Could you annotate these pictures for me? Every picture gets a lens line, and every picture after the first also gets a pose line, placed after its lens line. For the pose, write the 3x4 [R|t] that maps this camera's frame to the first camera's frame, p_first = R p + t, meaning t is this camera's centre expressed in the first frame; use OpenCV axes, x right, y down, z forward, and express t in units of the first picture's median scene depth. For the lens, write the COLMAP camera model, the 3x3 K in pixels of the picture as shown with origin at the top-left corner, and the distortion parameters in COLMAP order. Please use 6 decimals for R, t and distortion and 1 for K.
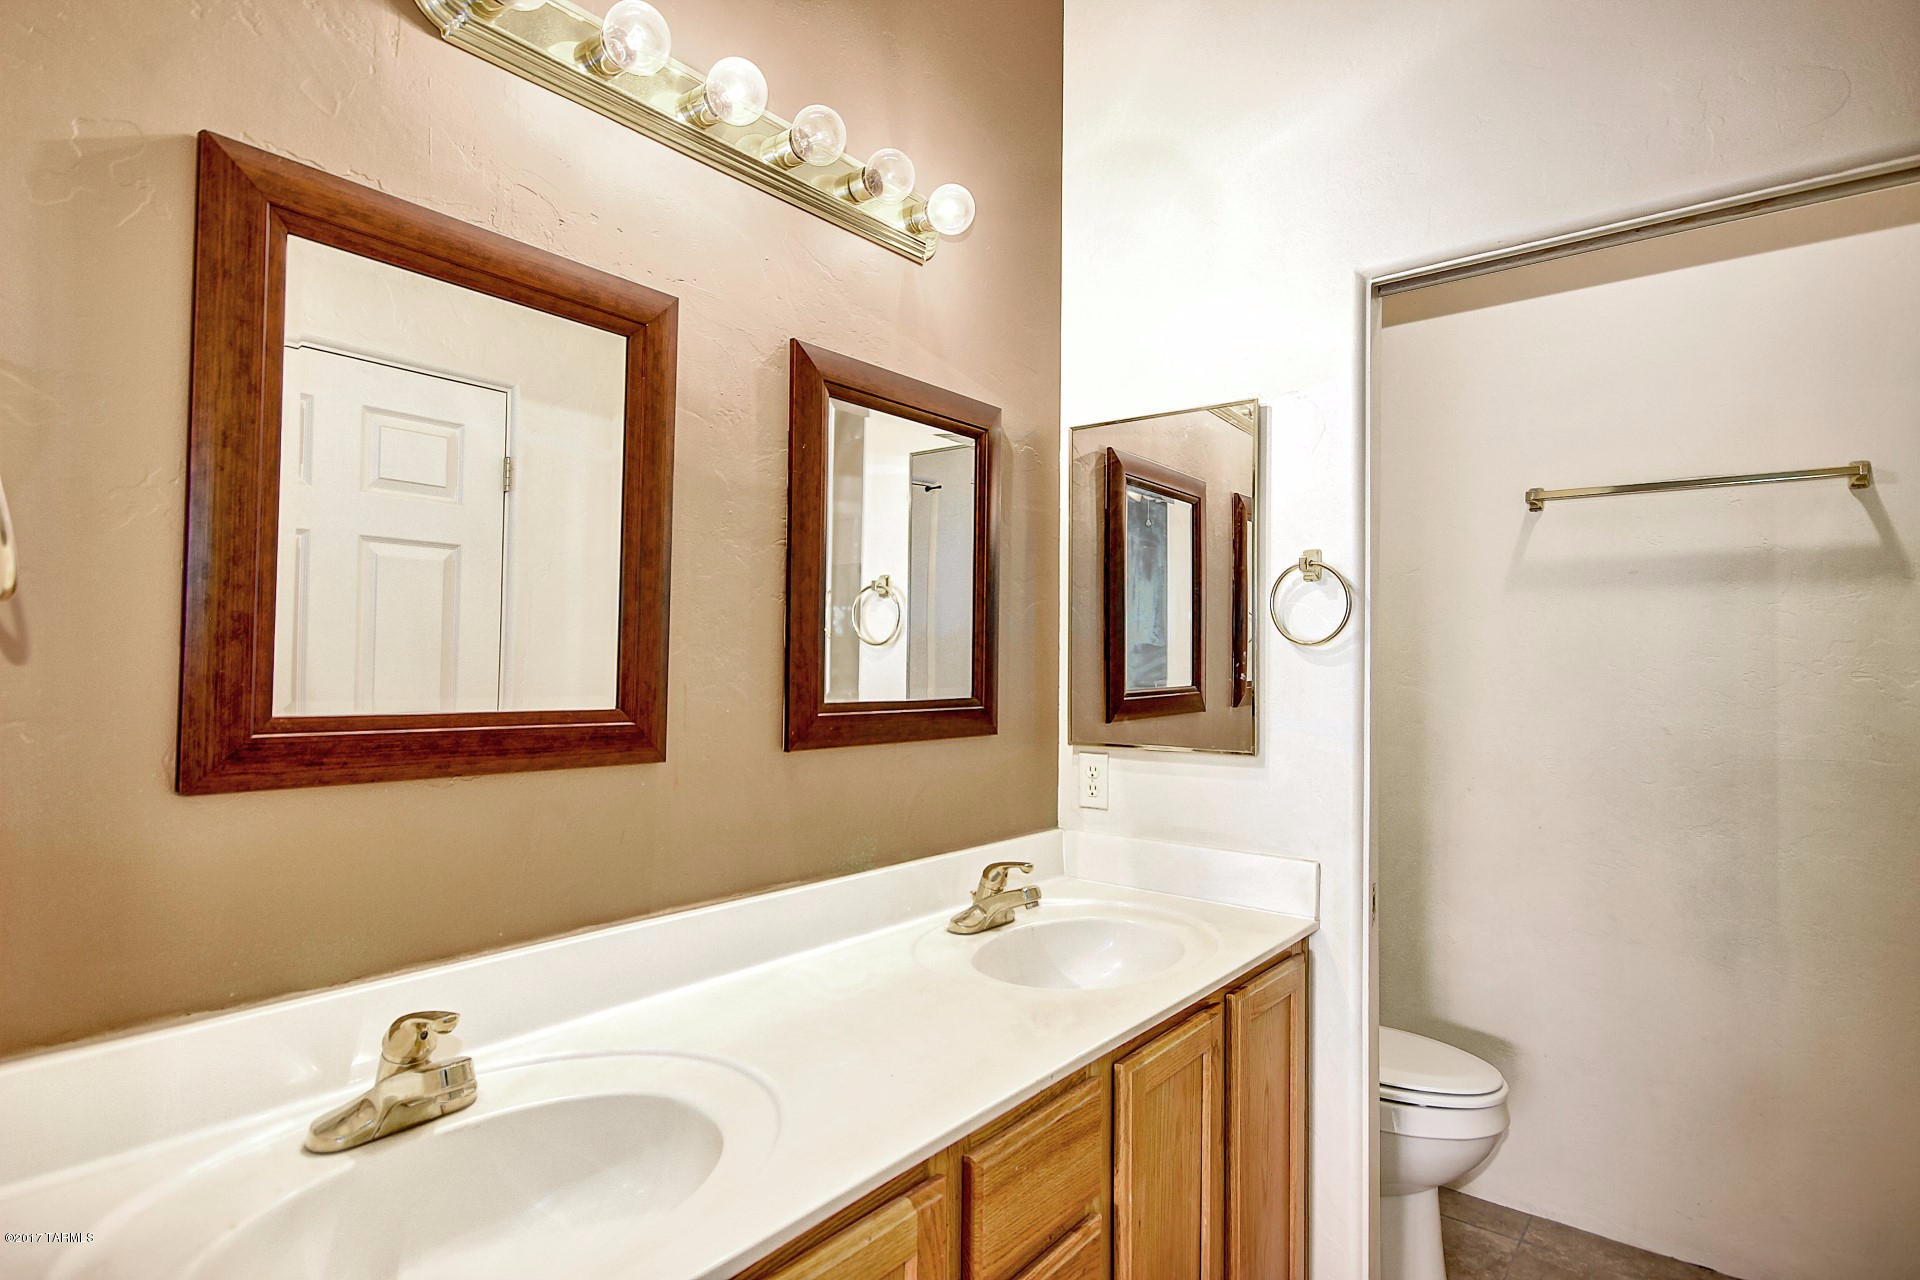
lens RADIAL K [[1027.3, 0, 960.0], [0, 1027.3, 640.0], [0, 0, 1]] dist [-0.000185, -0.000002]
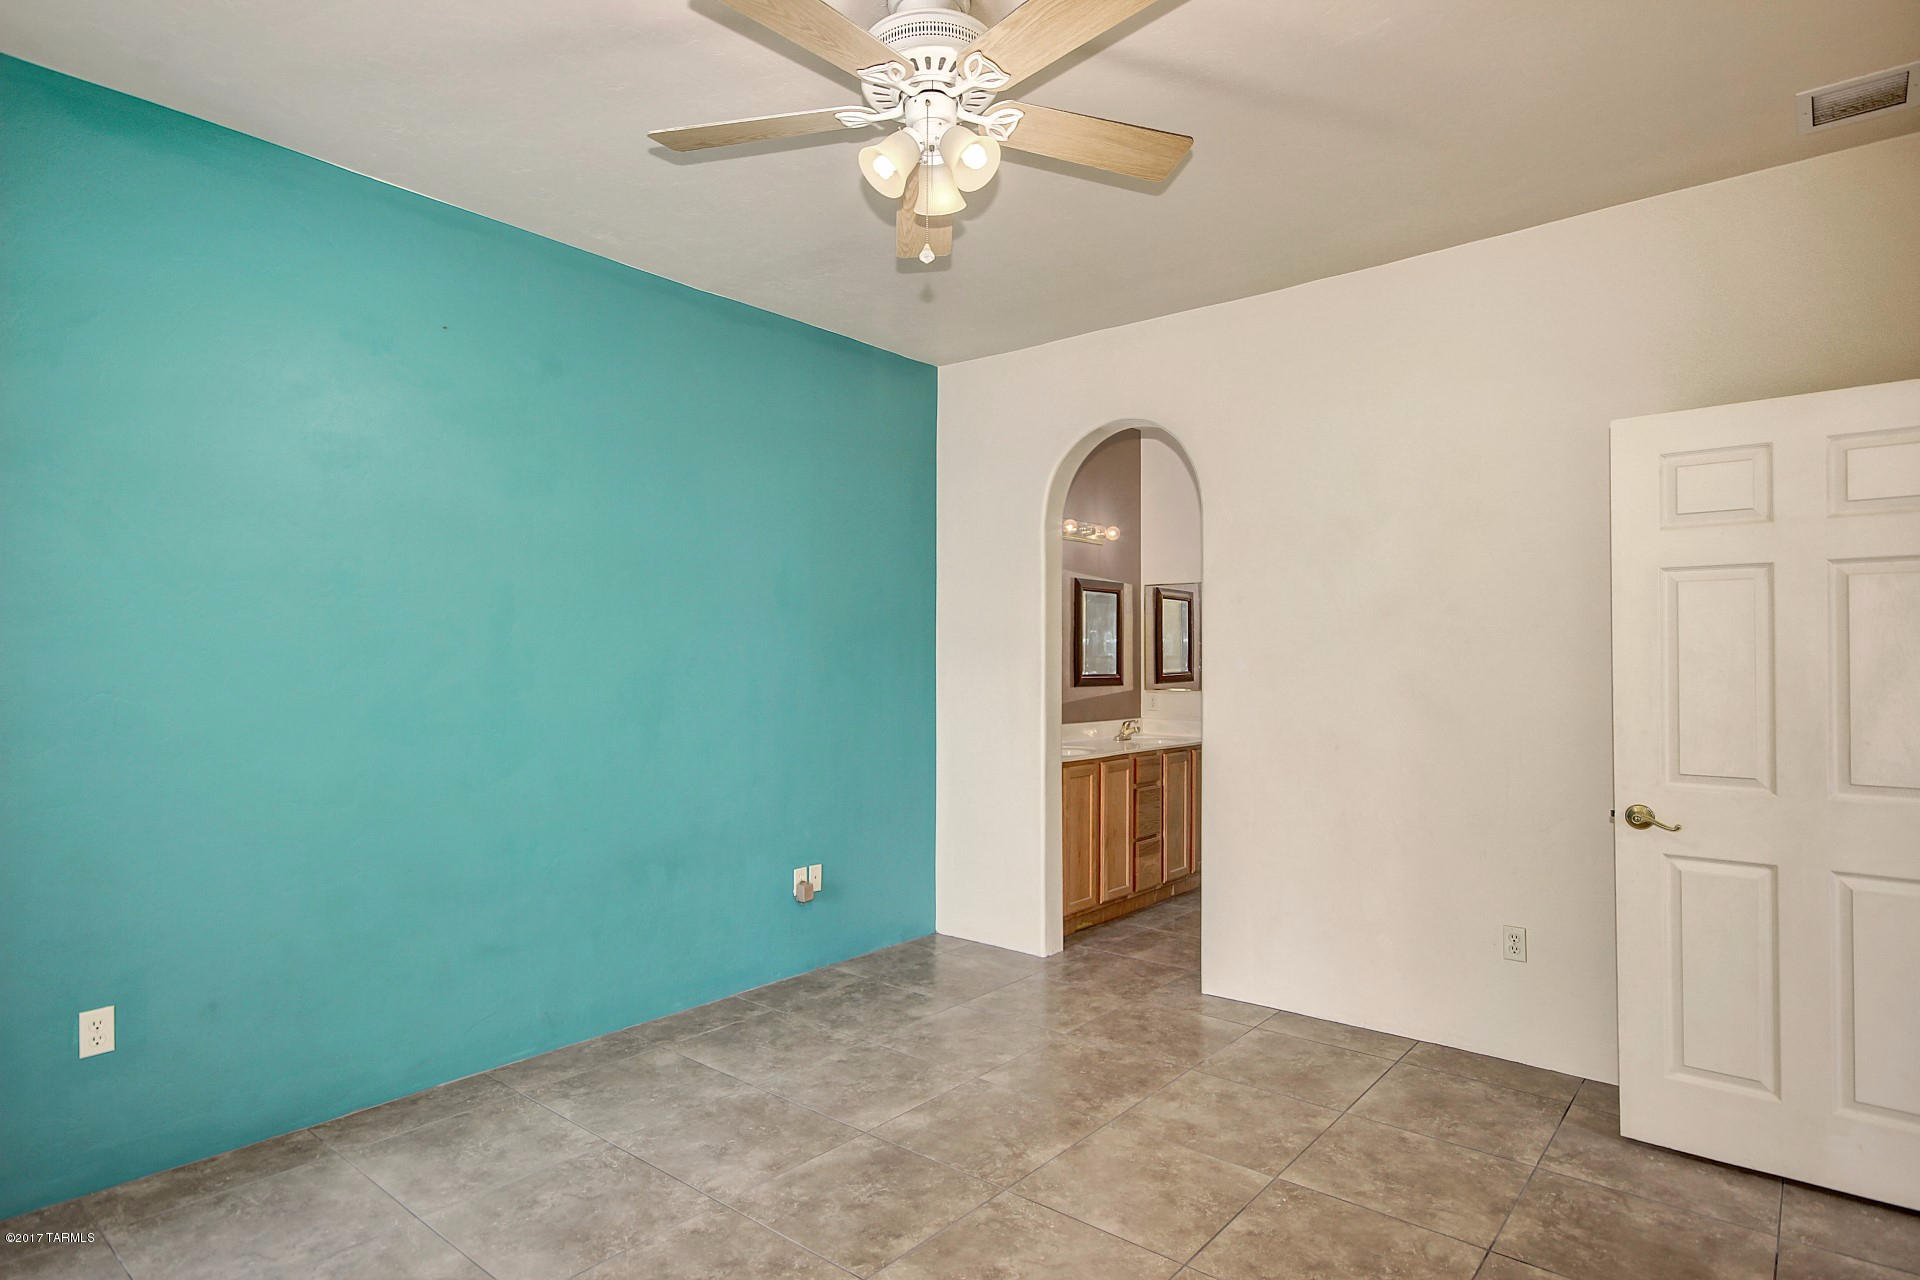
lens RADIAL K [[1027.3, 0, 960.0], [0, 1027.3, 640.0], [0, 0, 1]] dist [-0.000185, -0.000002]
pose [[0.999792, 0.005077, -0.019751, -0.423666], [-0.004885, 0.999940, 0.009755, -0.086968], [0.019799, -0.009657, 0.999757, -2.300402]]
